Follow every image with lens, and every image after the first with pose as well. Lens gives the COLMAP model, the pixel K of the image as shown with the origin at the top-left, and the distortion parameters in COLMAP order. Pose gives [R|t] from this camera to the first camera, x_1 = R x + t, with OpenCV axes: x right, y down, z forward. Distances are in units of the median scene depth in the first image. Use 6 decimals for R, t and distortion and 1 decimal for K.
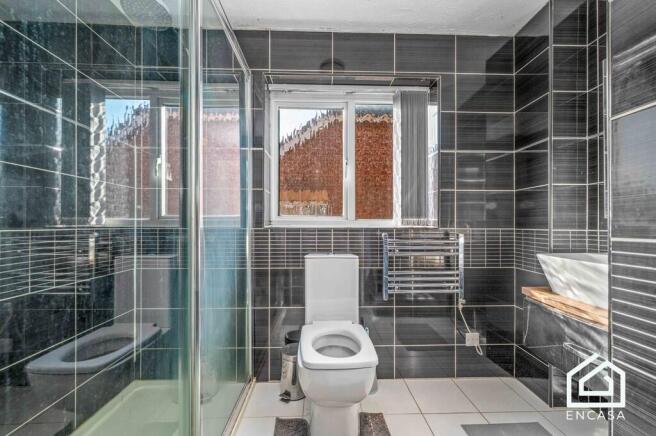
lens RADIAL K [[259.1, 0, 329.3], [0, 259.1, 221.9], [0, 0, 1]] dist [0.001916, -0.000078]
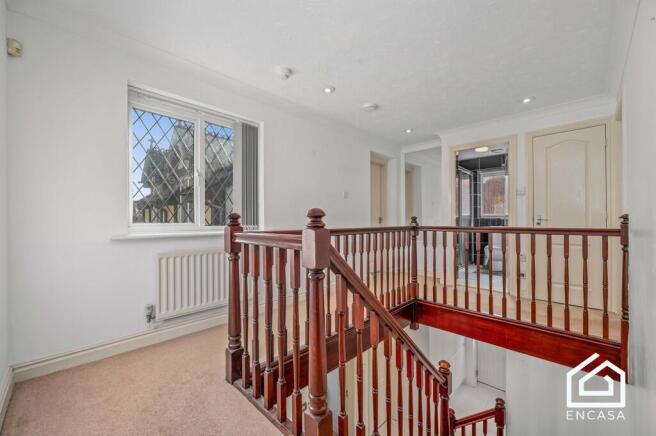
lens RADIAL K [[259.1, 0, 327.0], [0, 259.1, 218.1], [0, 0, 1]] dist [0.001916, -0.000078]
pose [[0.705858, -0.002018, -0.708350, 0.722507], [0.006455, 0.999973, 0.003584, 0.002216], [0.708324, -0.007102, 0.705852, -2.650278]]
